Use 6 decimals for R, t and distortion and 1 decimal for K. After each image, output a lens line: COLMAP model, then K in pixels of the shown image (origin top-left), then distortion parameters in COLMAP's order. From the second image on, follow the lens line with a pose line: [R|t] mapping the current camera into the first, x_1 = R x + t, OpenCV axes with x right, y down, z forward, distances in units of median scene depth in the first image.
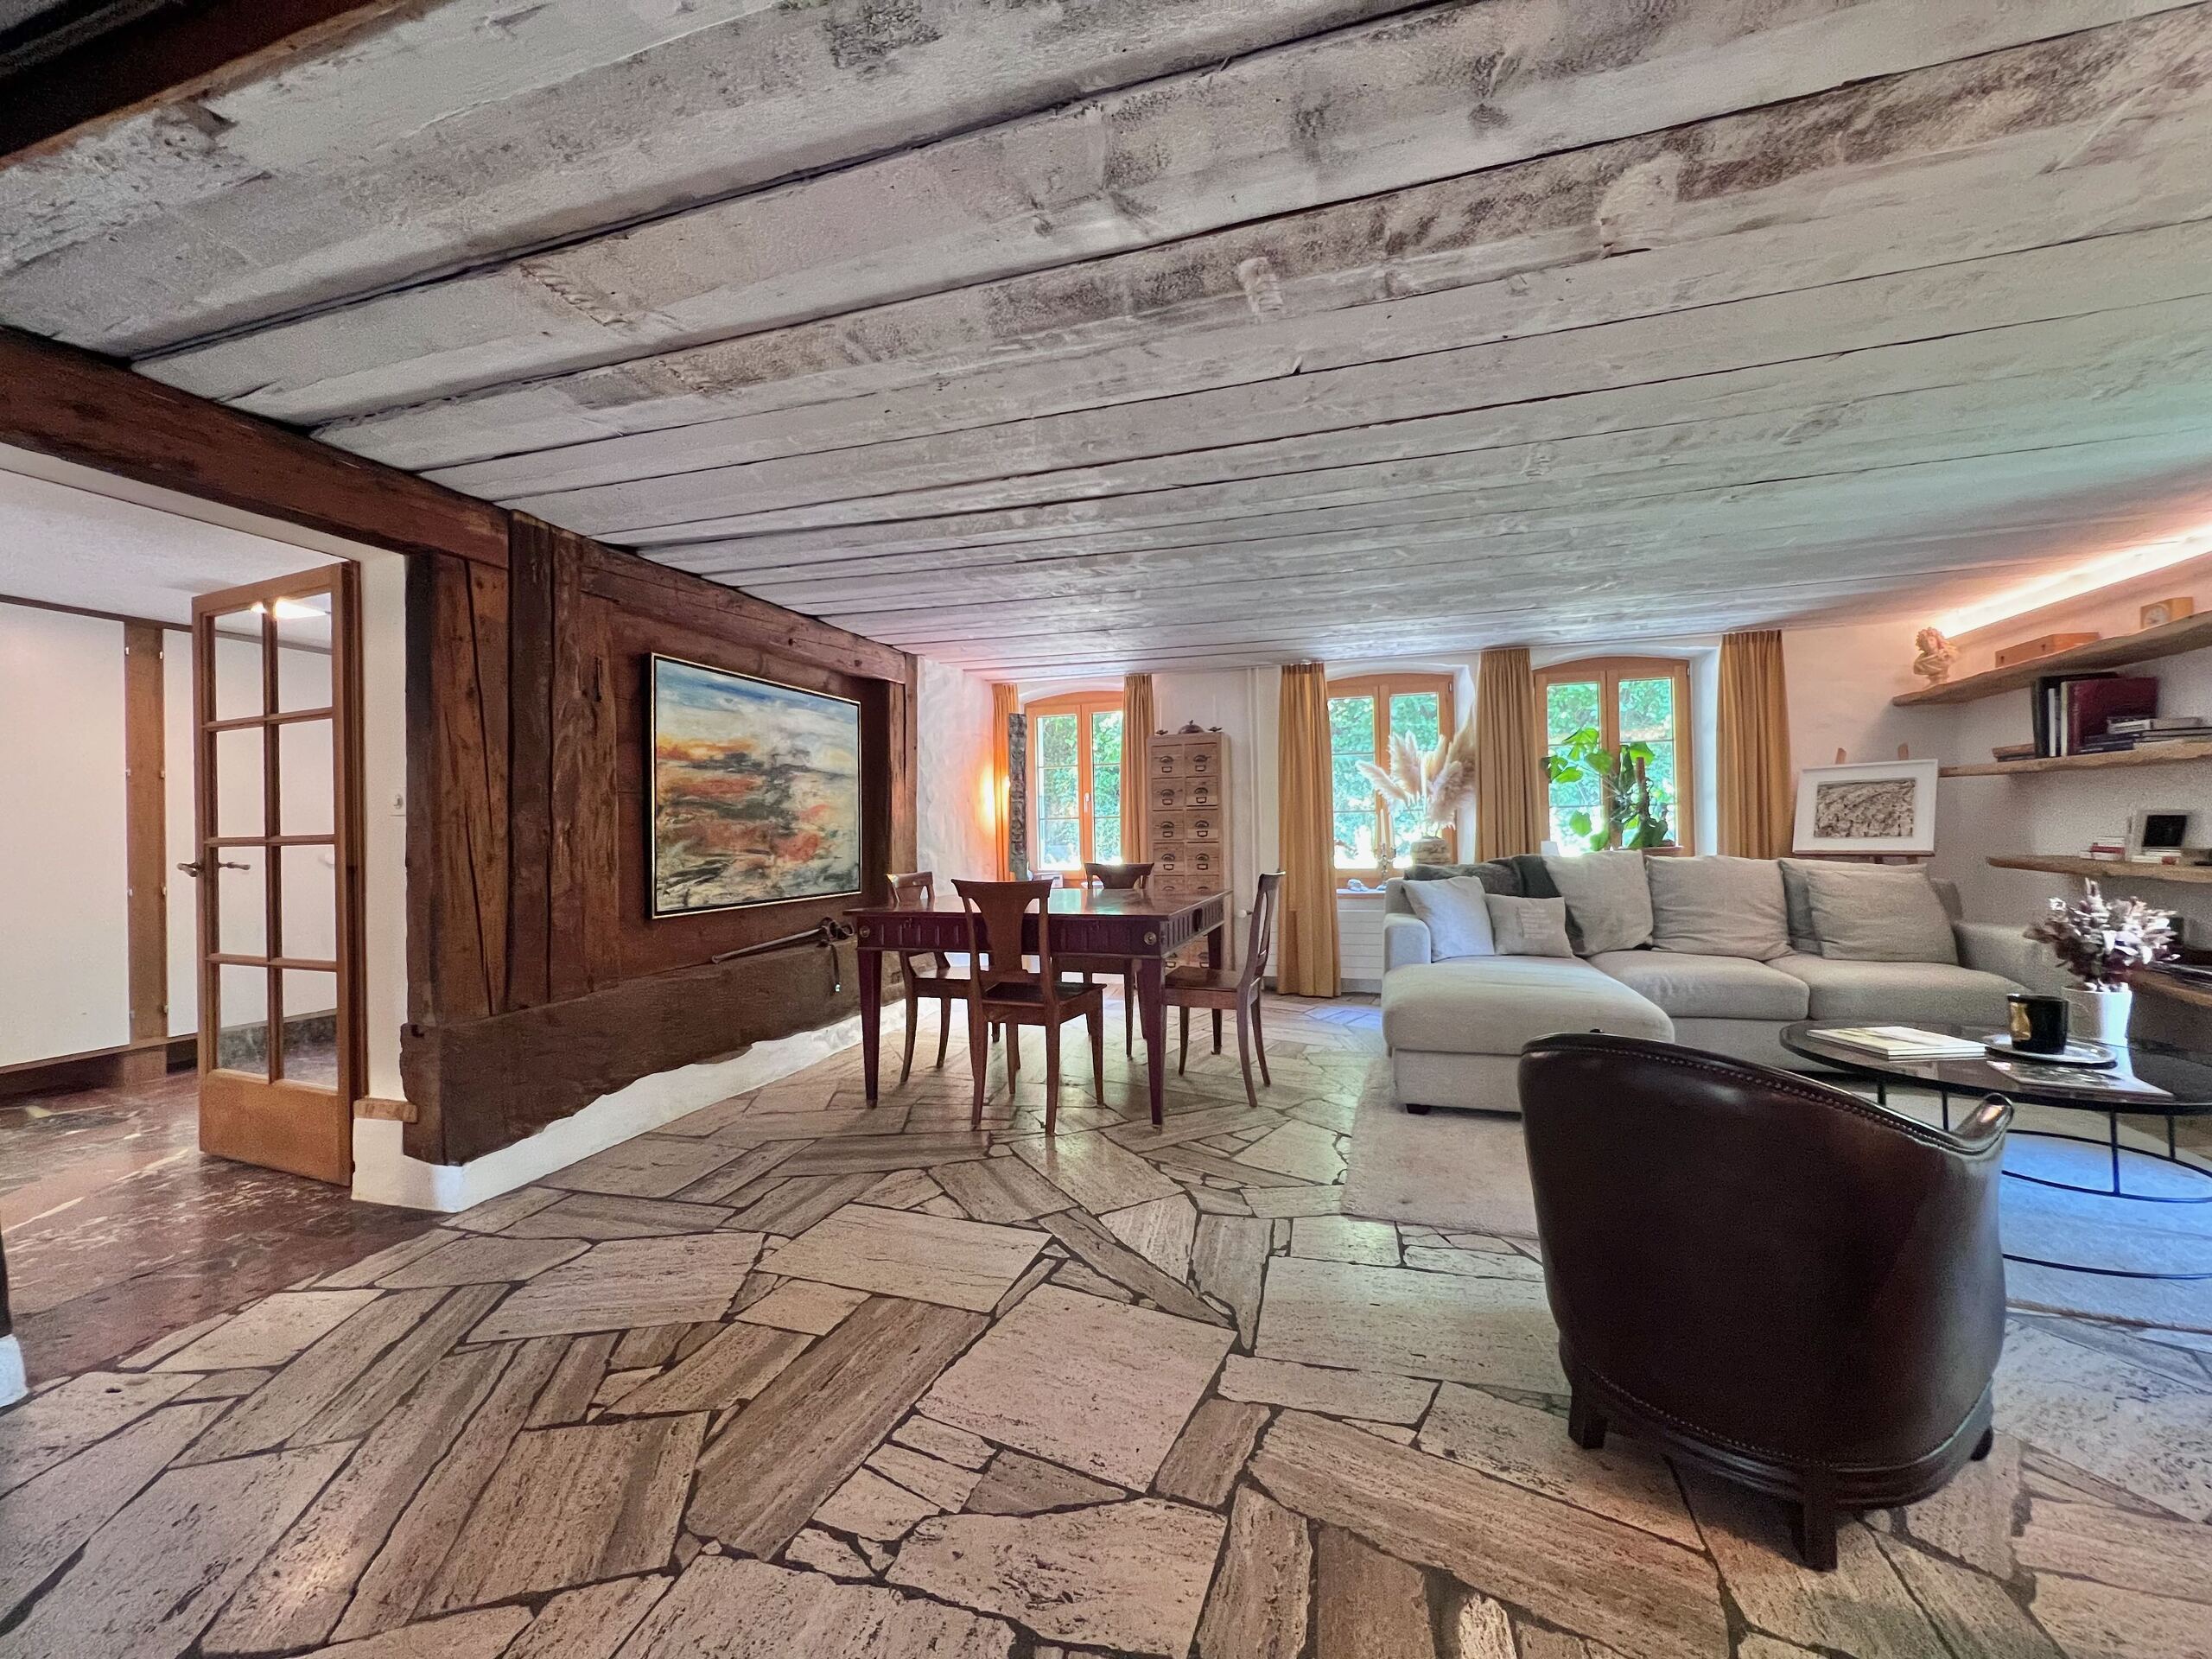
lens RADIAL K [[882.3, 0, 1106.5], [0, 882.3, 825.3], [0, 0, 1]] dist [-0.002047, 0.000318]
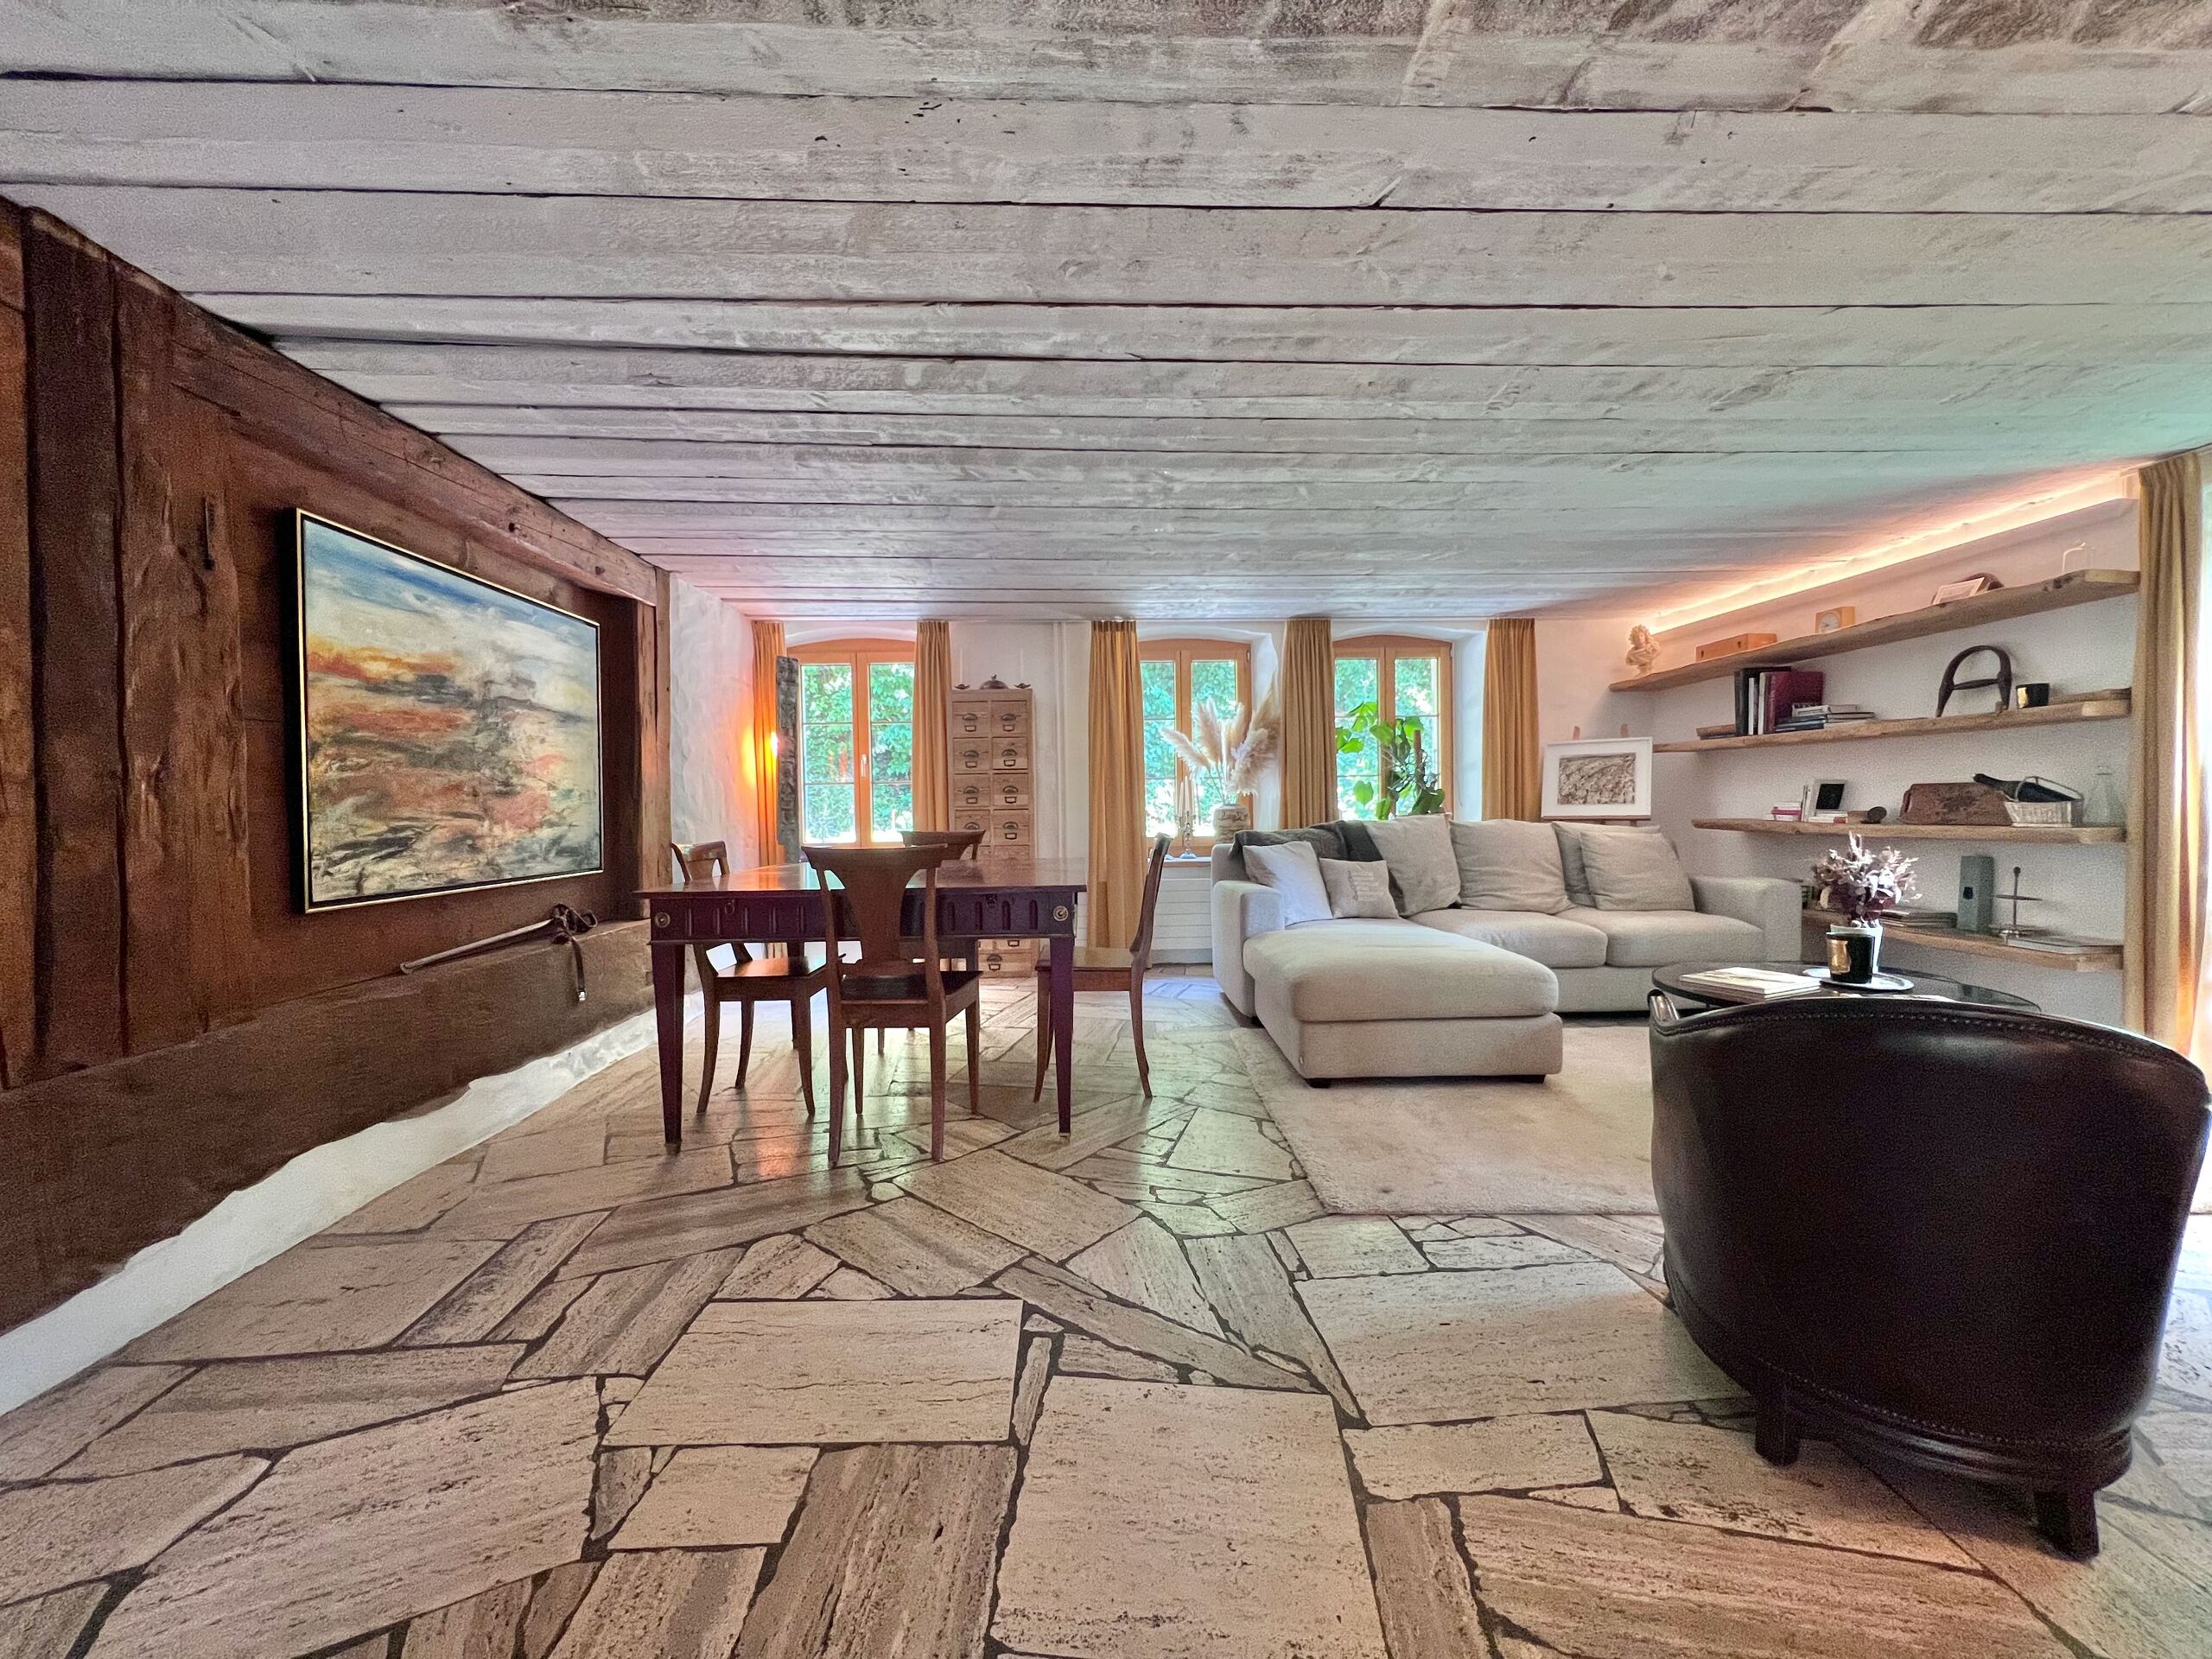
lens RADIAL K [[881.0, 0, 1107.6], [0, 881.0, 824.3], [0, 0, 1]] dist [-0.002397, 0.000465]
pose [[0.943112, -0.003660, 0.332455, -0.159371], [-0.004598, 0.999700, 0.024050, 0.019930], [-0.332443, -0.024210, 0.942813, 0.170652]]
